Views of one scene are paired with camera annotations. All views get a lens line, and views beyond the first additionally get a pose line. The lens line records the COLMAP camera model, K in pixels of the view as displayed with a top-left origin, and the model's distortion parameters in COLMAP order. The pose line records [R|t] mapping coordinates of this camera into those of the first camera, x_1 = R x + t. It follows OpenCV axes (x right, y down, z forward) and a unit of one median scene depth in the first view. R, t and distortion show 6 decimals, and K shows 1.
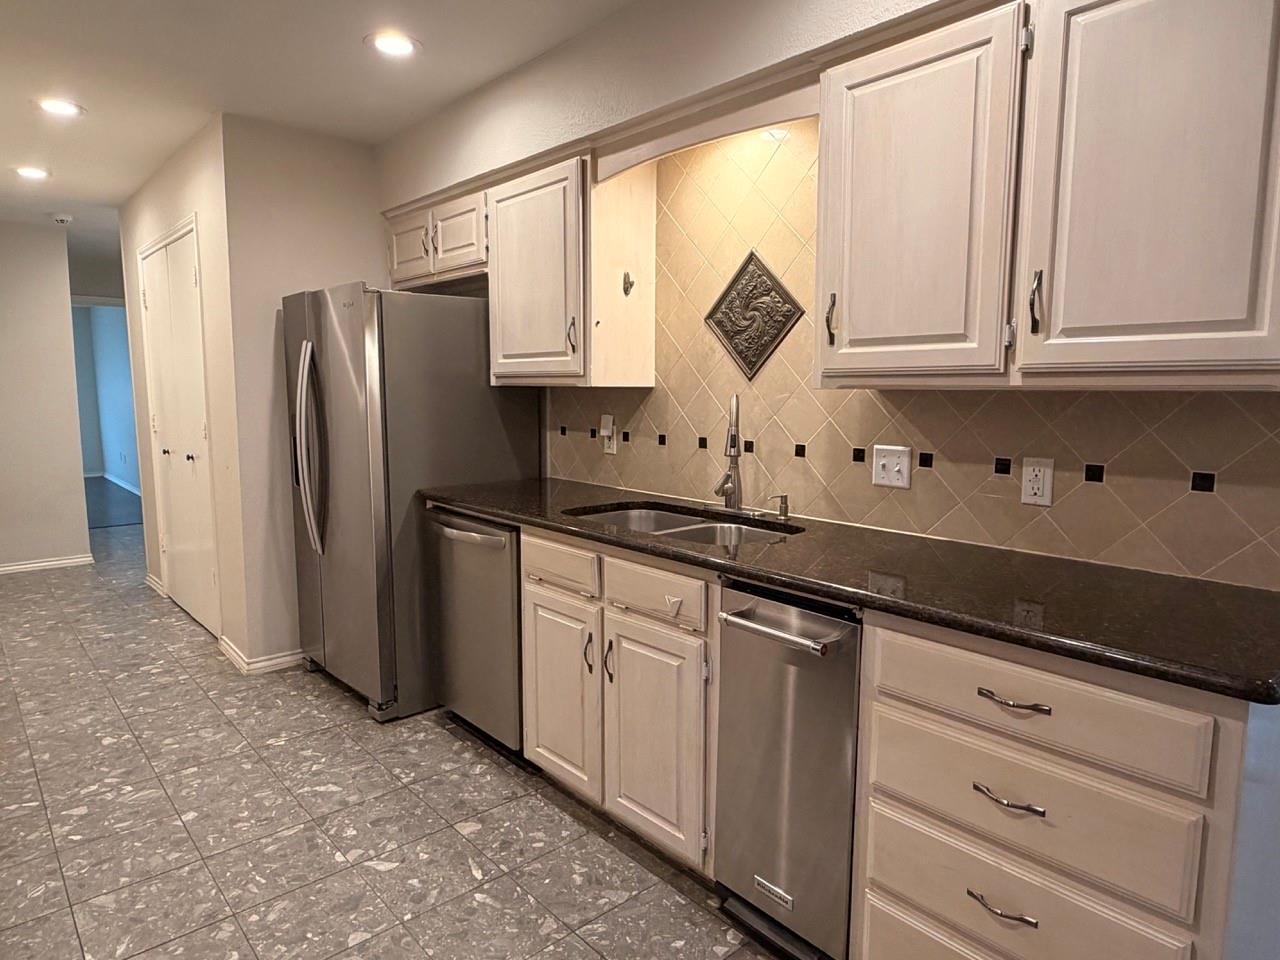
lens RADIAL K [[770.0, 0, 613.0], [0, 770.0, 470.8], [0, 0, 1]] dist [0.000284, -0.002141]
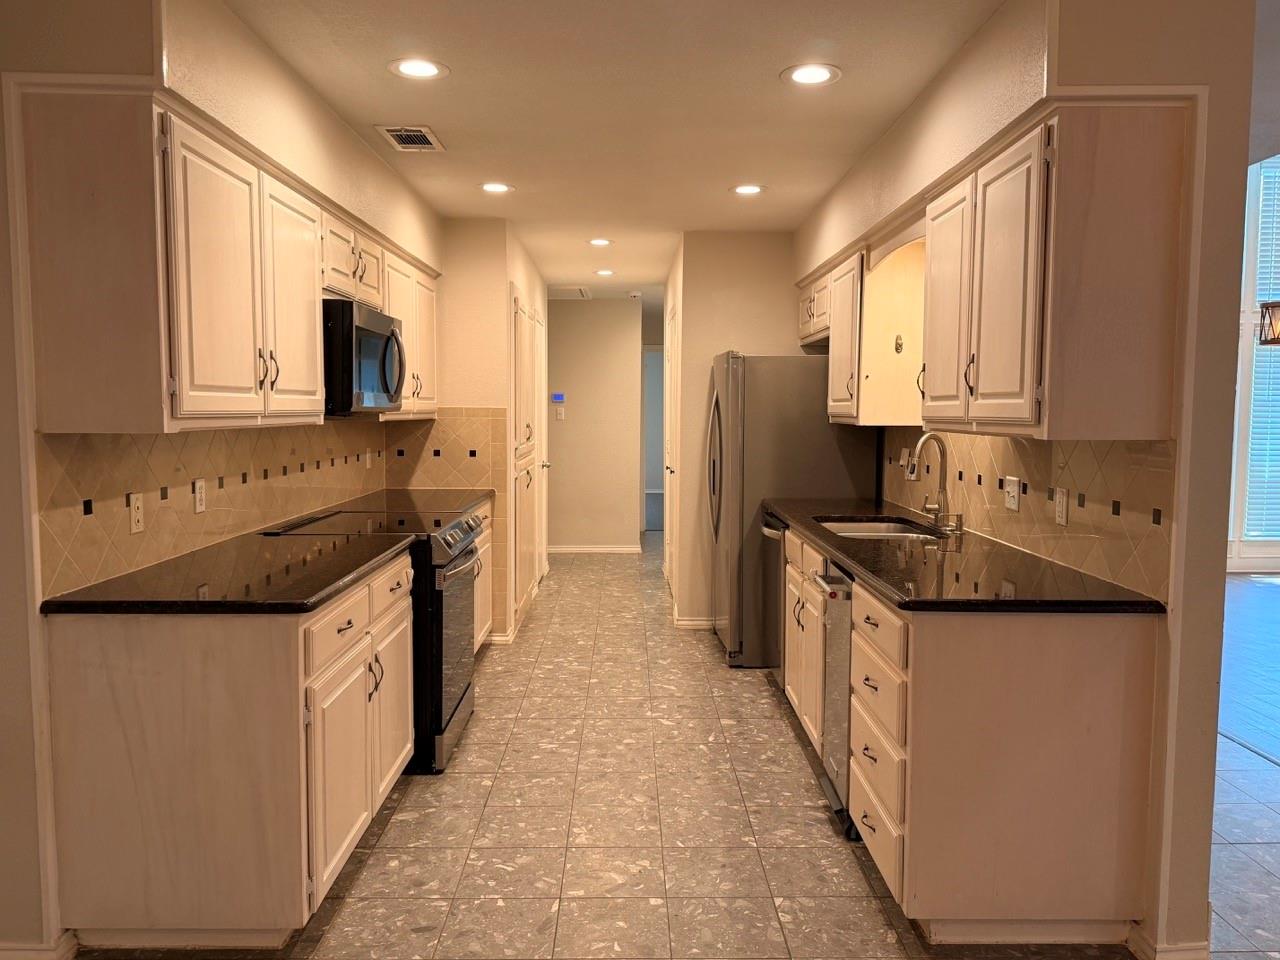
lens RADIAL K [[935.3, 0, 640.0], [0, 935.3, 480.0], [0, 0, 1]] dist [0.114400, -0.176204]
pose [[0.758296, 0.050317, -0.649965, 0.744822], [-0.074868, 0.997142, -0.010153, 0.027307], [0.647597, 0.056361, 0.759896, -0.455047]]
